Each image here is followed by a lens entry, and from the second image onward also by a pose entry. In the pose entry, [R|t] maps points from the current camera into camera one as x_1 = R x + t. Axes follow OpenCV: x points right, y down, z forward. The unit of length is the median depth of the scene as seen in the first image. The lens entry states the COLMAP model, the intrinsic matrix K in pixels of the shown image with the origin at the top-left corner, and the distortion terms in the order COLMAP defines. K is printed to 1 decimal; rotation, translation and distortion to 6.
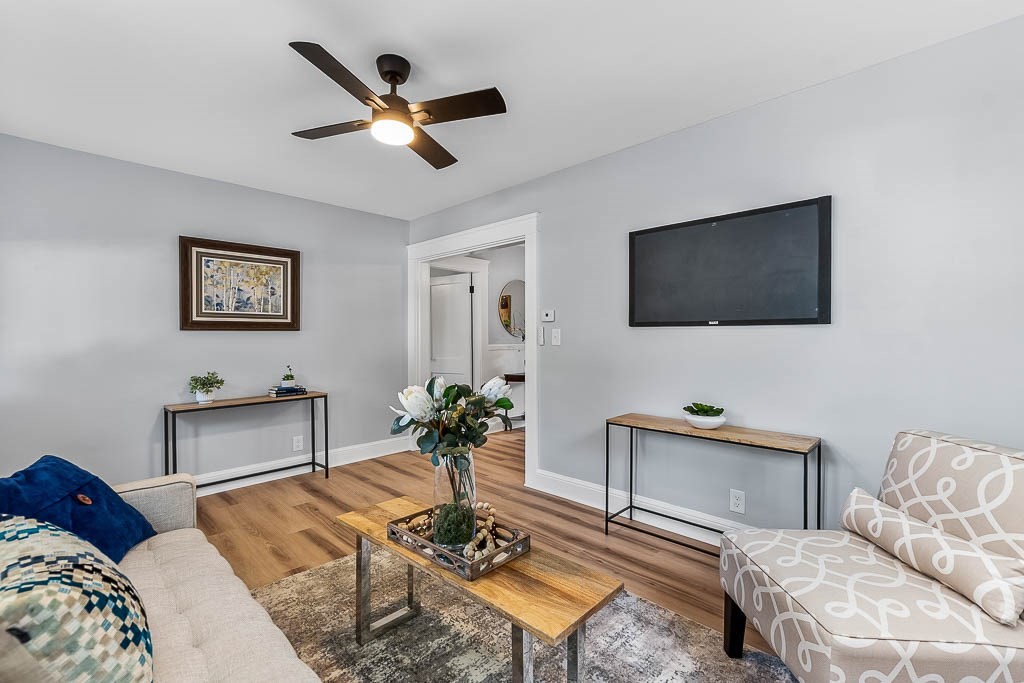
lens RADIAL K [[445.2, 0, 509.5], [0, 445.2, 341.3], [0, 0, 1]] dist [0.006570, -0.002825]
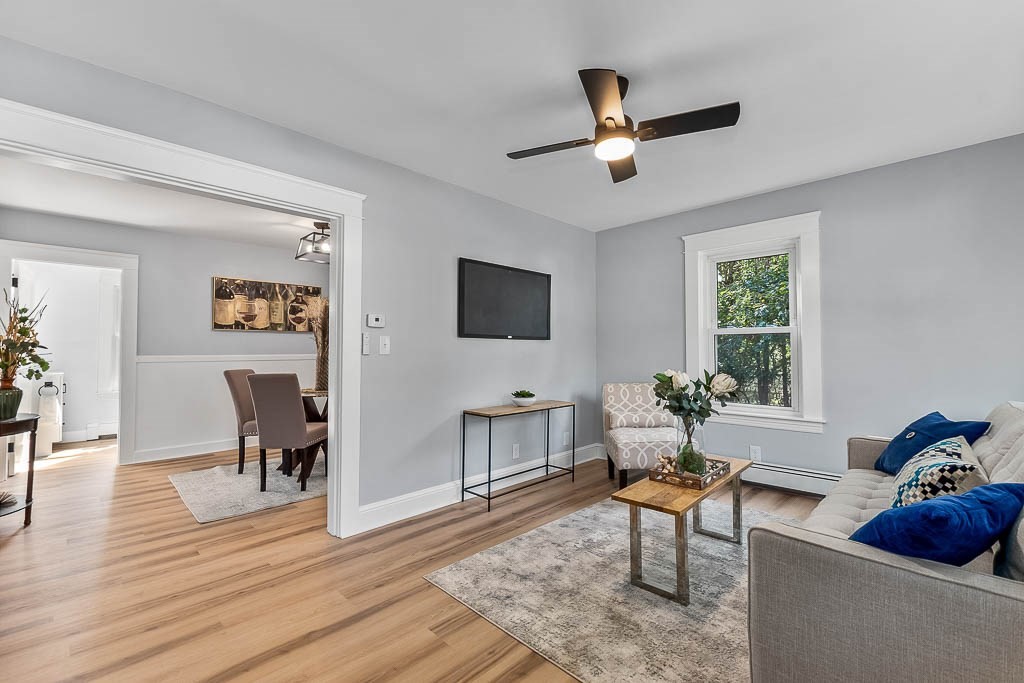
lens RADIAL K [[445.2, 0, 512.2], [0, 445.2, 340.6], [0, 0, 1]] dist [0.006570, -0.002825]
pose [[-0.000936, 0.018707, 0.999825, -0.924472], [0.005649, 0.999809, -0.018701, -0.000894], [-0.999984, 0.005631, -0.001041, 0.880182]]
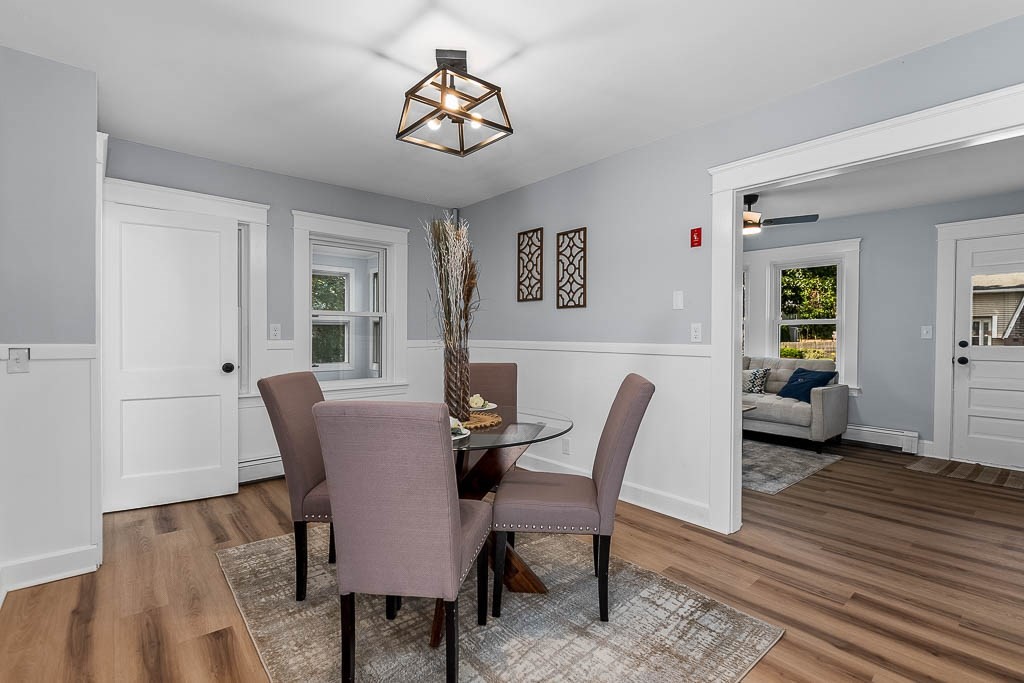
lens RADIAL K [[468.3, 0, 512.1], [0, 468.3, 341.0], [0, 0, 1]] dist [-0.001705, -0.001062]
pose [[-0.997240, -0.006340, 0.073971, 0.442376], [-0.004952, 0.999808, 0.018935, -0.003642], [-0.074076, 0.018516, -0.997081, 2.252800]]
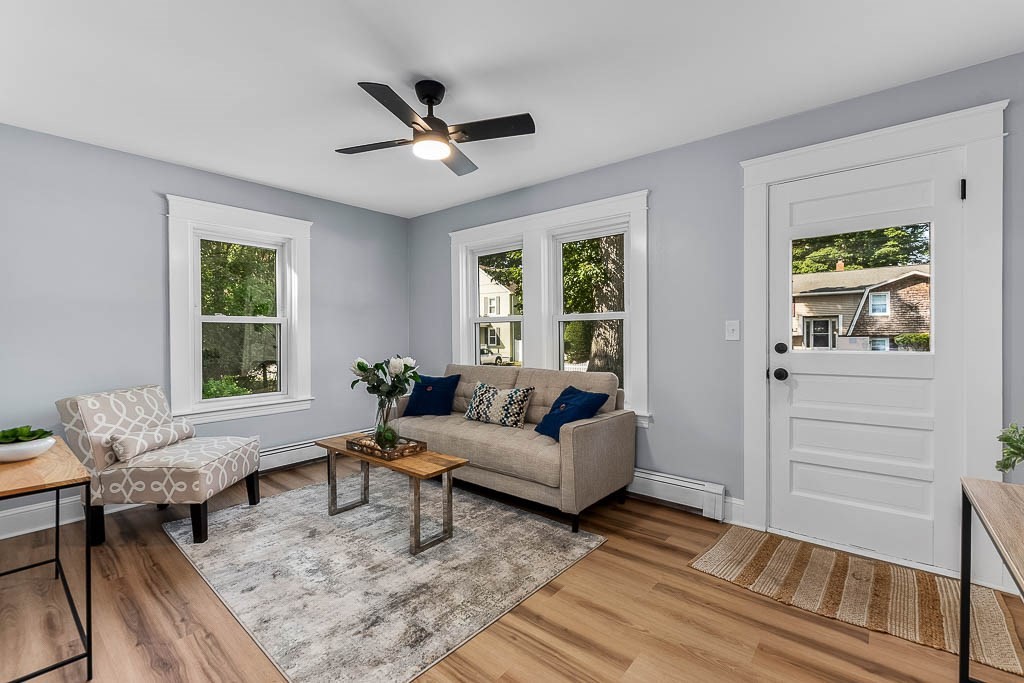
lens RADIAL K [[445.2, 0, 507.8], [0, 445.2, 338.9], [0, 0, 1]] dist [0.006570, -0.002825]
pose [[-0.996465, 0.007787, -0.083653, -0.269482], [0.006916, 0.999919, 0.010694, -0.004426], [0.083729, 0.010078, -0.996438, 1.499336]]
